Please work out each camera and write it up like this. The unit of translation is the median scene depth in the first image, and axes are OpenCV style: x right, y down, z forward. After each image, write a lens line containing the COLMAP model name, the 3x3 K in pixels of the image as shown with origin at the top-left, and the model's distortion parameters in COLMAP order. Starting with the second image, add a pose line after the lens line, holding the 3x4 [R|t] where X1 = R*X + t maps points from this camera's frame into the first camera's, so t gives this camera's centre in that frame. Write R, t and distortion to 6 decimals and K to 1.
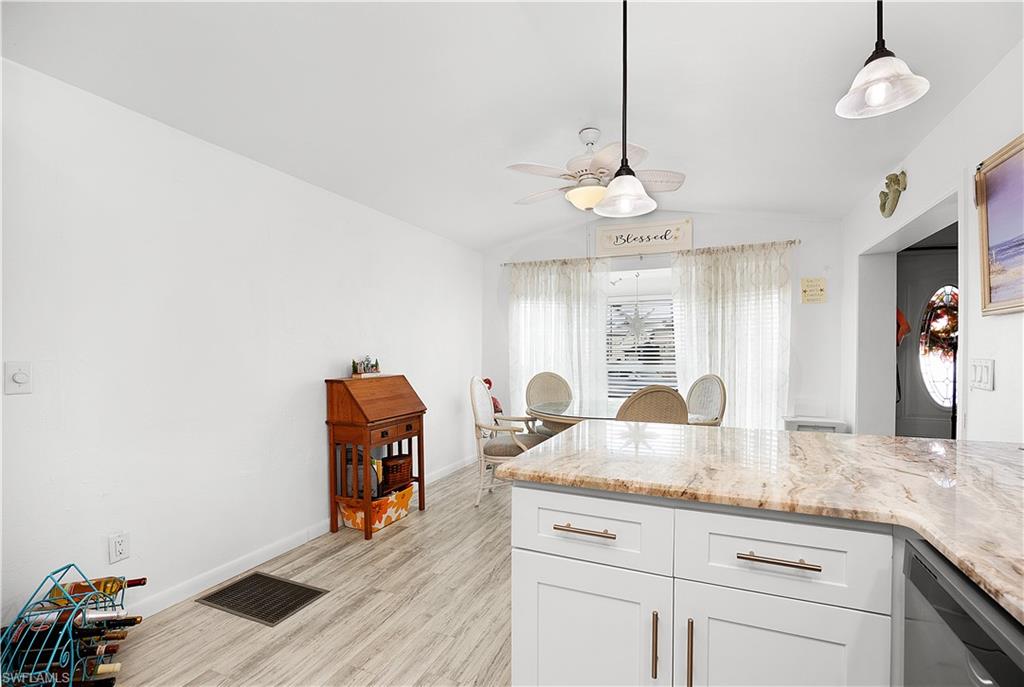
lens RADIAL K [[458.2, 0, 512.0], [0, 458.2, 343.5], [0, 0, 1]] dist [0.000904, 0.000192]
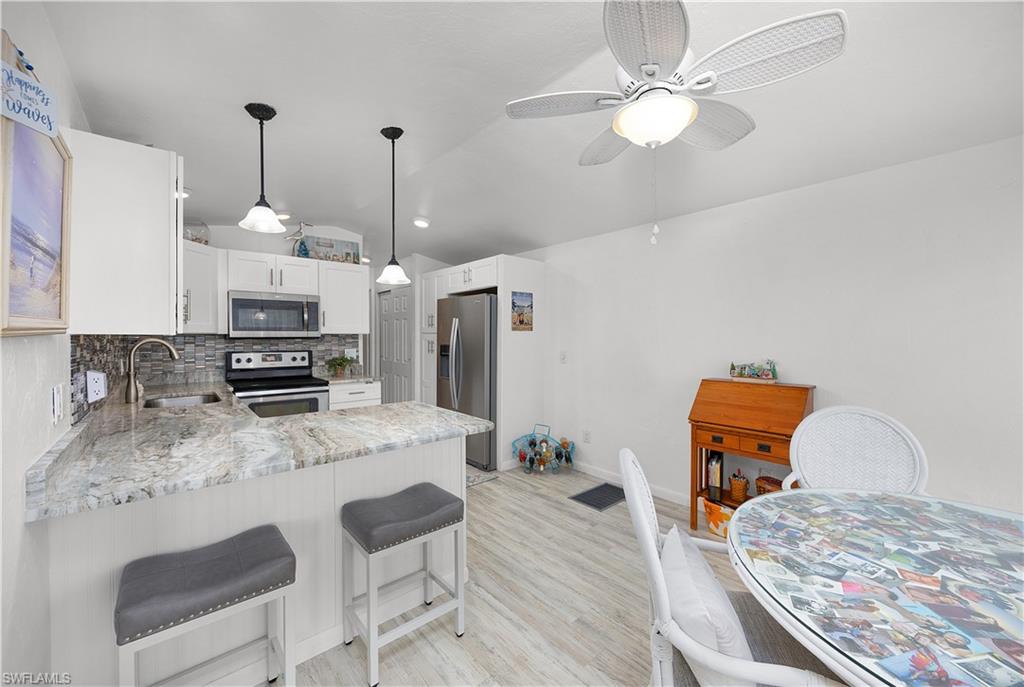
lens RADIAL K [[404.0, 0, 507.7], [0, 404.0, 333.2], [0, 0, 1]] dist [0.000526, 0.000157]
pose [[-0.437330, -0.001681, -0.899299, 0.970759], [0.012496, 0.999890, -0.007946, -0.039538], [0.899214, -0.014713, -0.437261, 1.373717]]
